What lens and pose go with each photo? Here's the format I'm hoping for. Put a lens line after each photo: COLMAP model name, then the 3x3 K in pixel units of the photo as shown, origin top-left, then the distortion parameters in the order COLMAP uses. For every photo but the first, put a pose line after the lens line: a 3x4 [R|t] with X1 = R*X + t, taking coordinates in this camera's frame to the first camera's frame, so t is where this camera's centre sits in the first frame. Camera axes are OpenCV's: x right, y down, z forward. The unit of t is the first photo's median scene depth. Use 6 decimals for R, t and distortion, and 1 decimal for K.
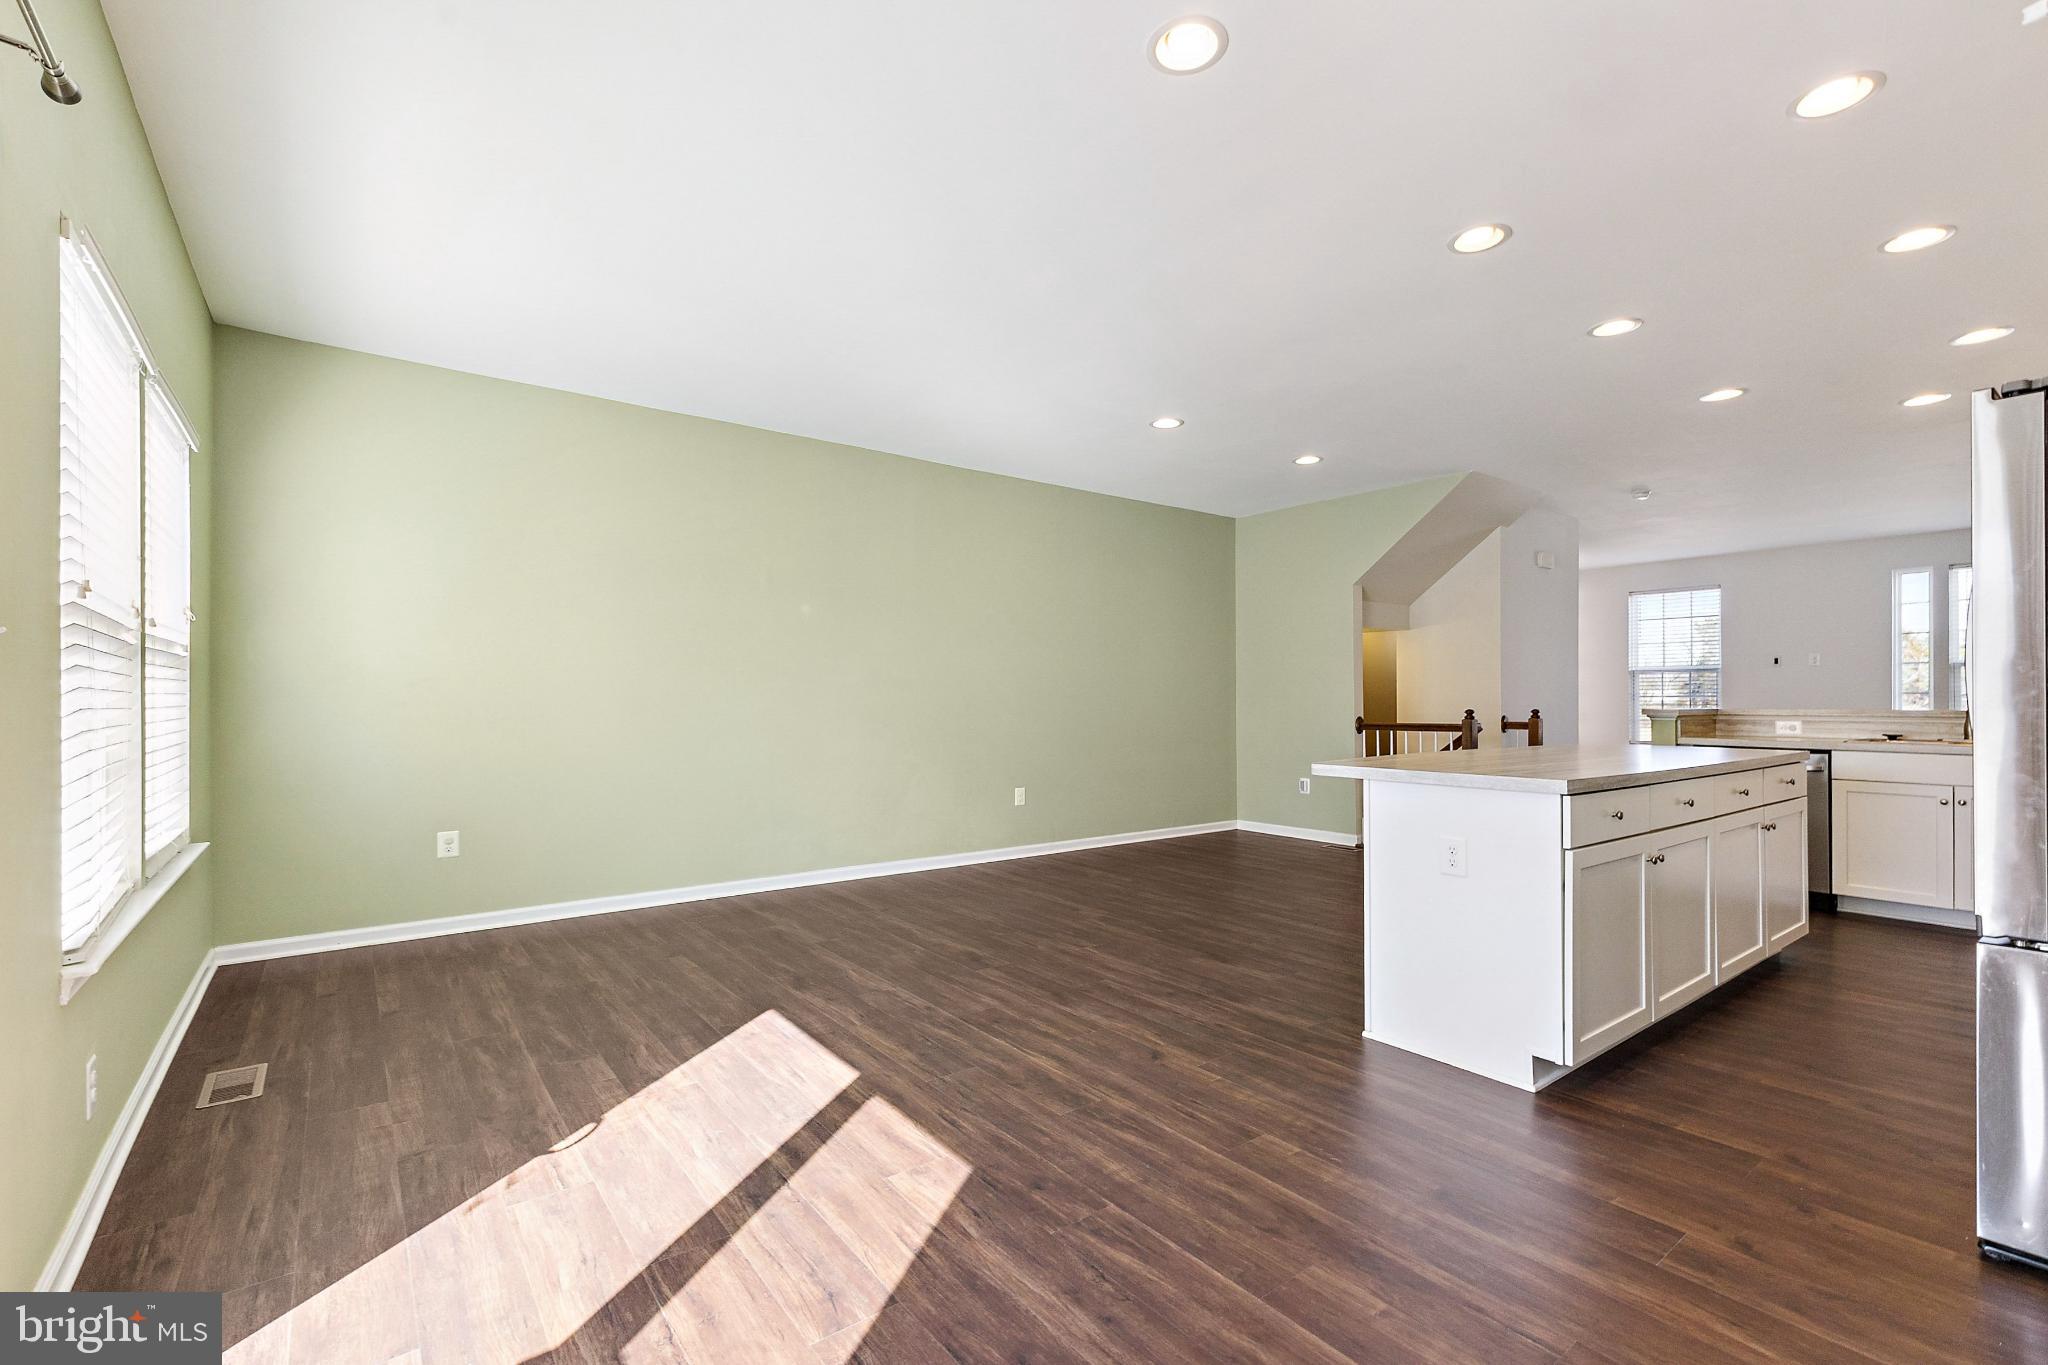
lens RADIAL K [[894.2, 0, 1032.7], [0, 894.2, 692.9], [0, 0, 1]] dist [0.012579, -0.001475]
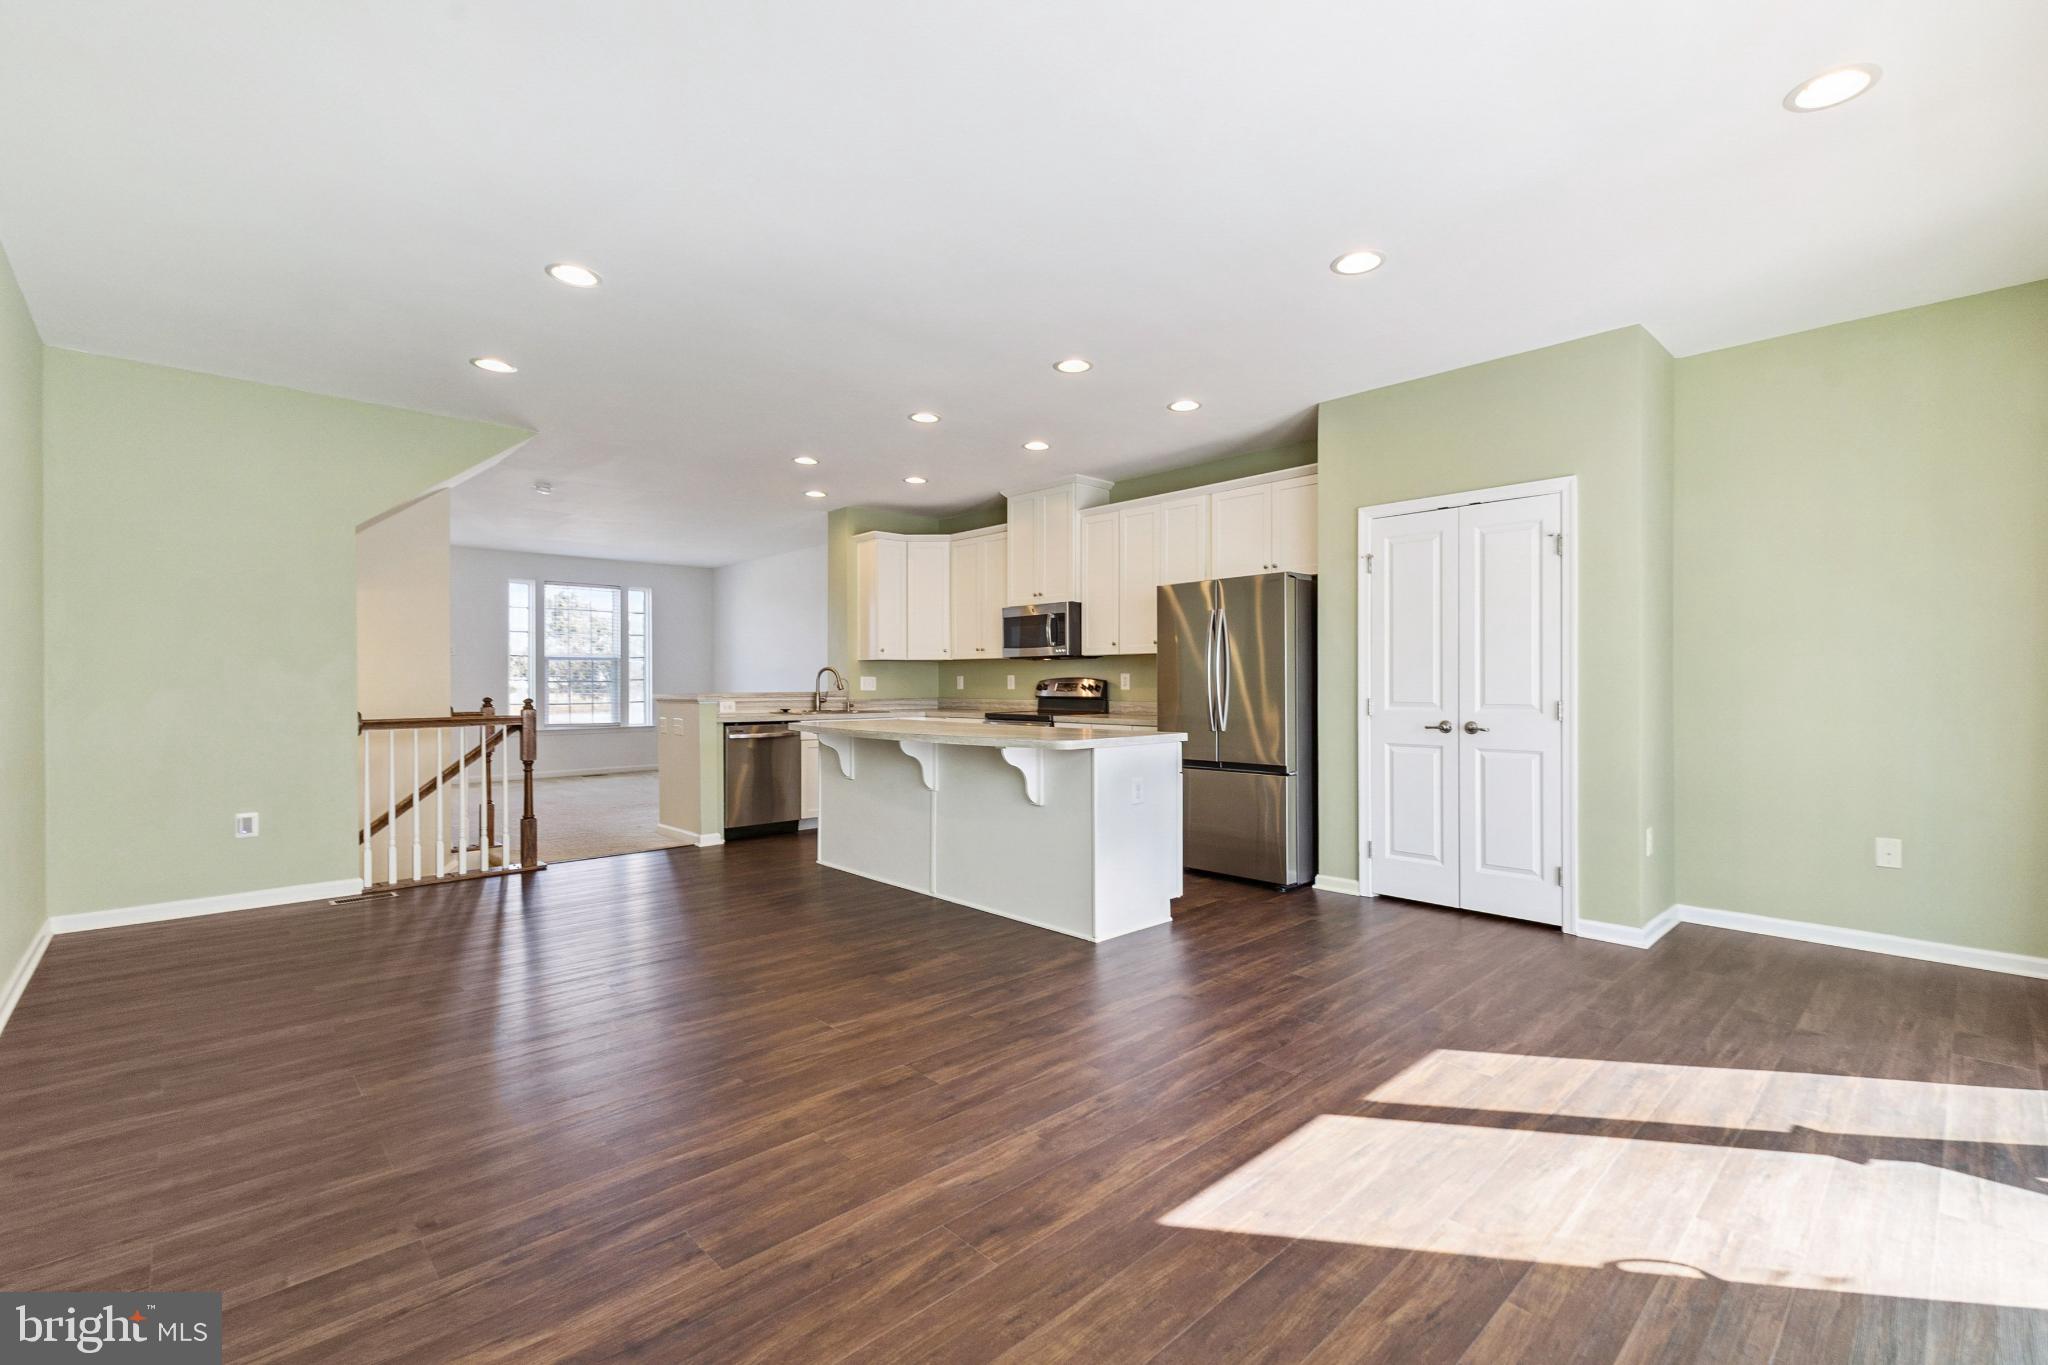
lens RADIAL K [[894.2, 0, 1029.8], [0, 894.2, 687.4], [0, 0, 1]] dist [0.012579, -0.001475]
pose [[-0.100801, -0.004771, 0.994895, -0.992861], [-0.006923, 0.999968, 0.004094, 0.003274], [-0.994883, -0.006475, -0.100831, 1.319013]]
